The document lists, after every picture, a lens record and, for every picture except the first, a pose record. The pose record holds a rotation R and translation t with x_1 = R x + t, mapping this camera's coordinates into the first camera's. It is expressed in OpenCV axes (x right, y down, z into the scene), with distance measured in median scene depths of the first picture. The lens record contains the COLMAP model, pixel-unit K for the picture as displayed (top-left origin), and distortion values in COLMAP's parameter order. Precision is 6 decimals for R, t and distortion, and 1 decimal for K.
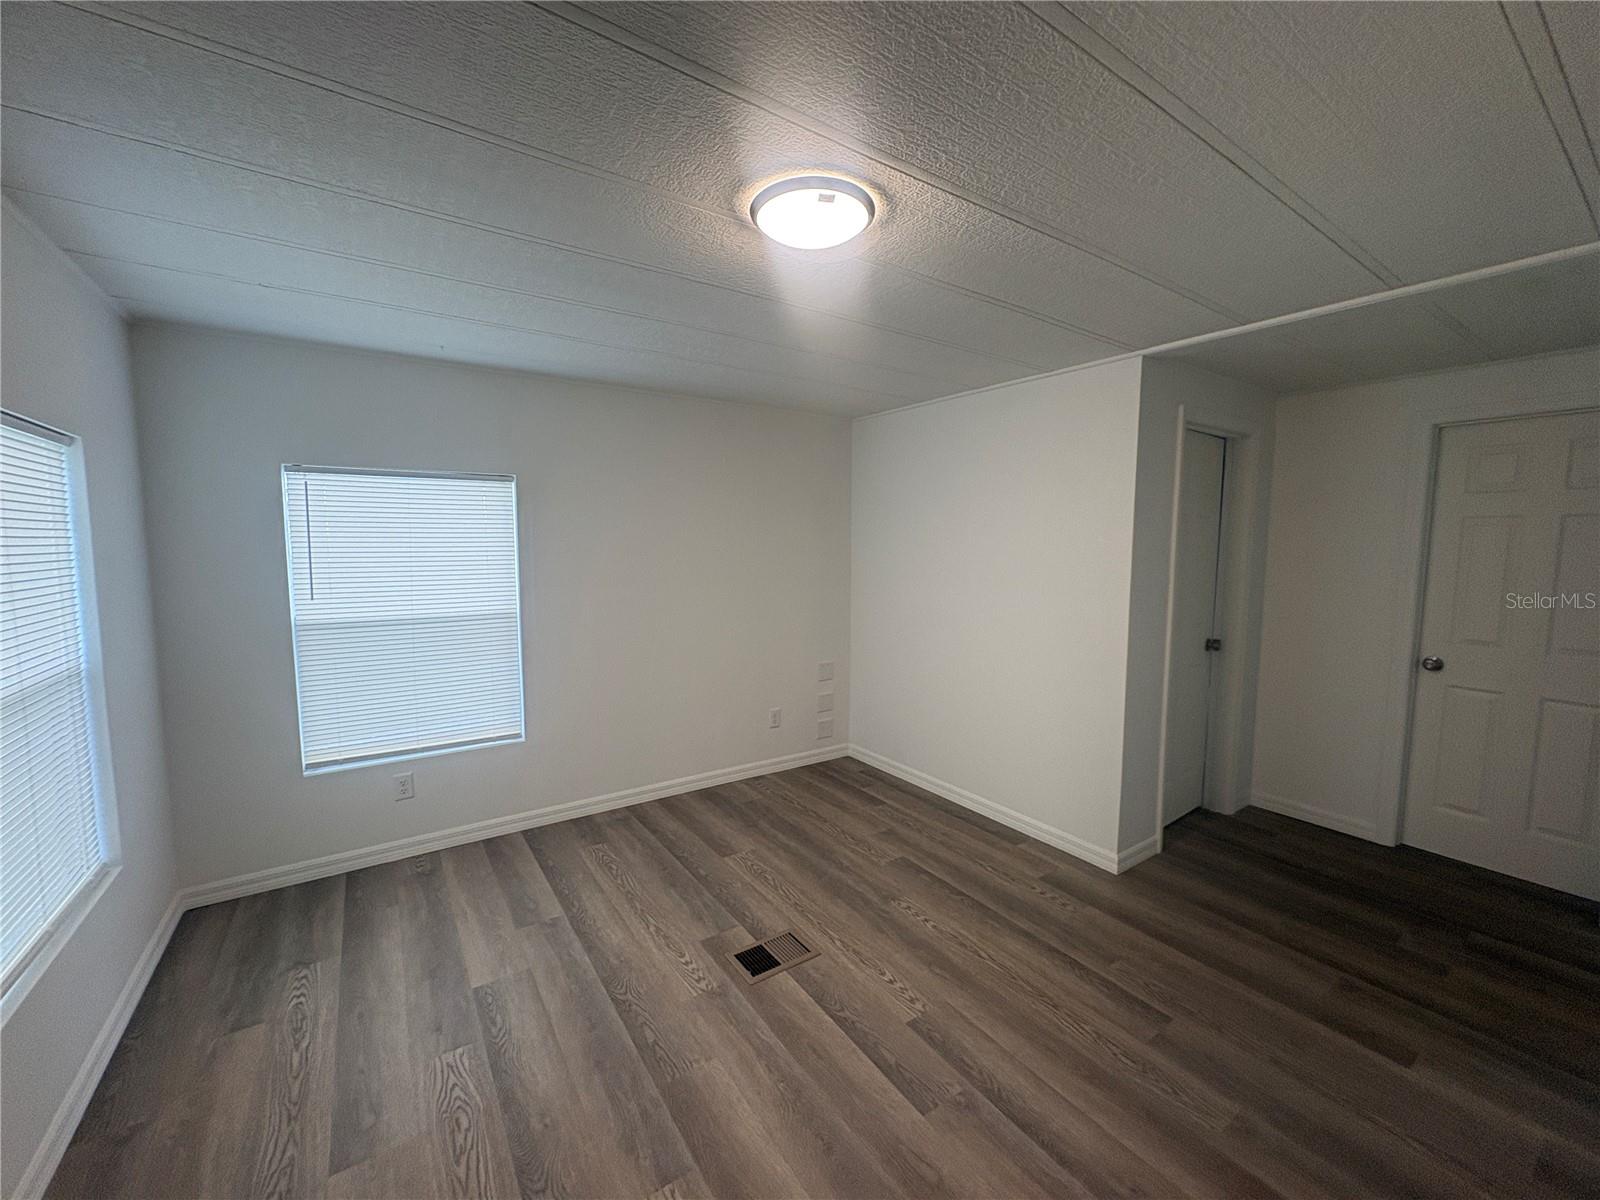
lens RADIAL K [[637.0, 0, 799.5], [0, 637.0, 601.5], [0, 0, 1]] dist [0.001248, 0.000092]
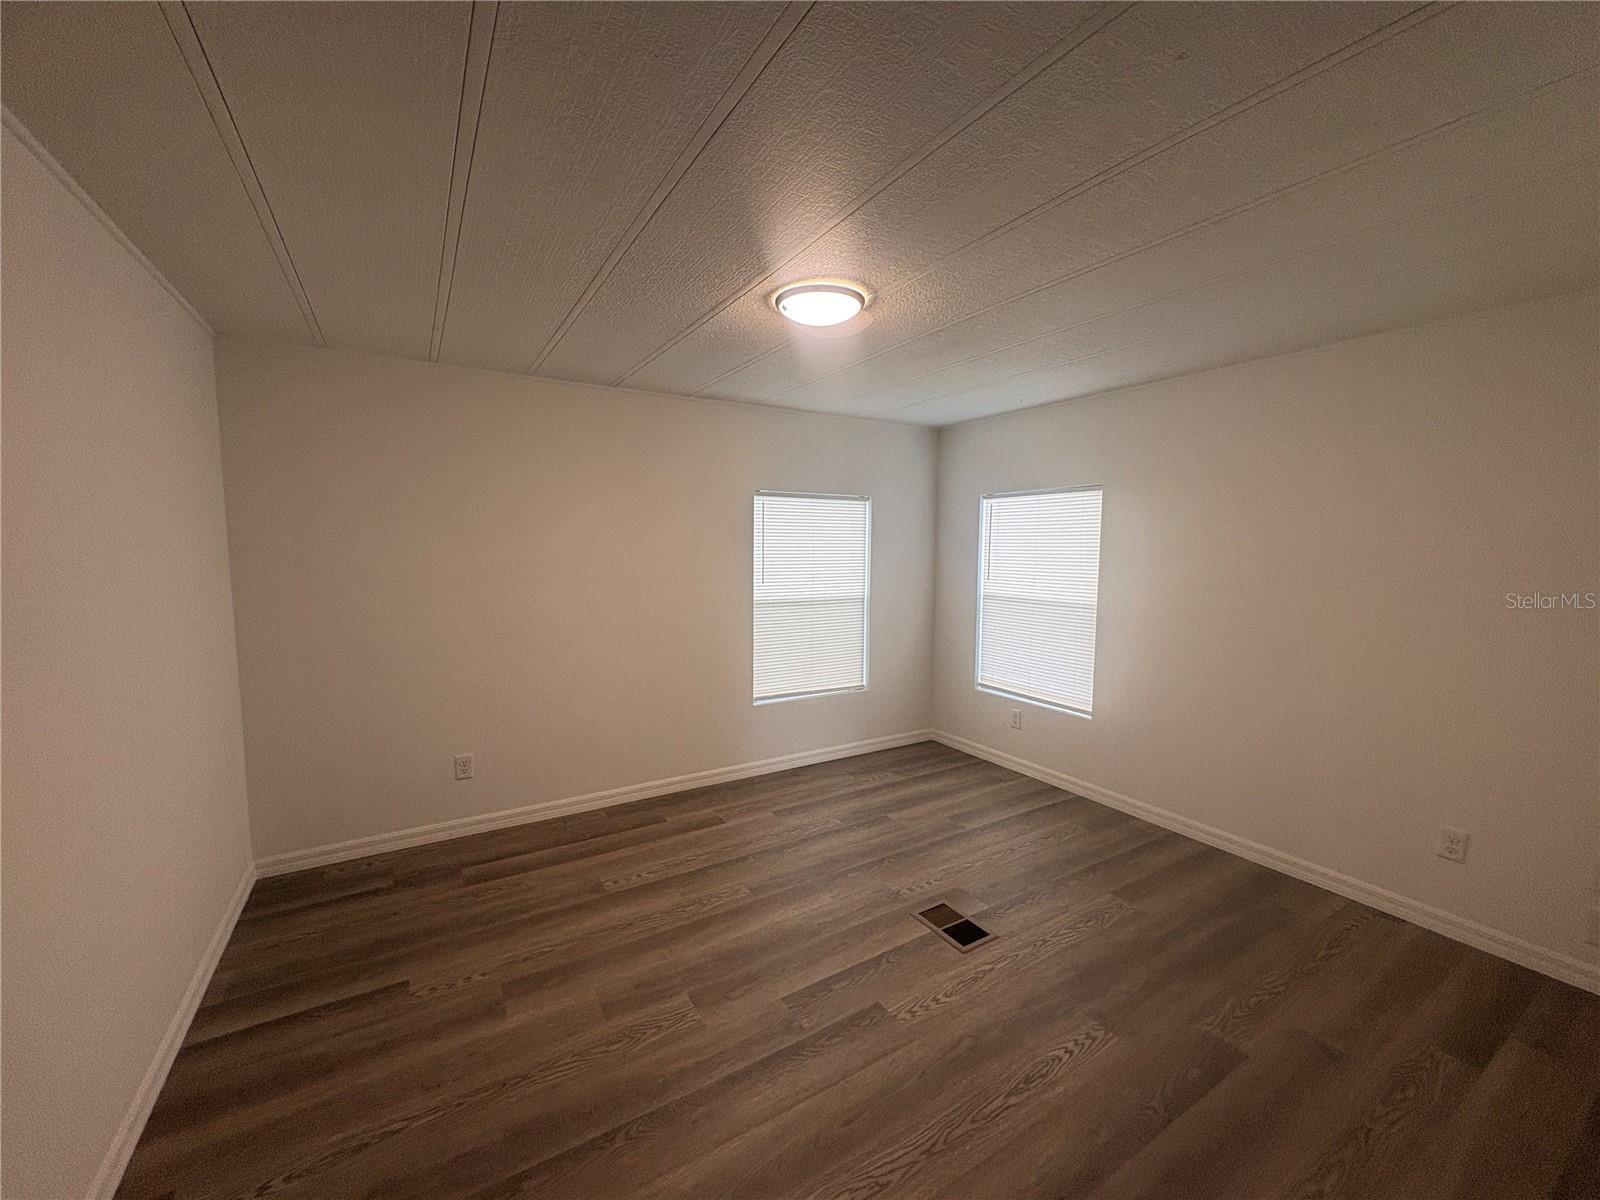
lens RADIAL K [[637.0, 0, 799.5], [0, 637.0, 601.5], [0, 0, 1]] dist [0.001248, 0.000092]
pose [[-0.046841, 0.086325, -0.995165, 0.842174], [-0.097688, 0.991087, 0.090569, -0.047296], [0.994114, 0.101458, -0.037991, 0.620188]]
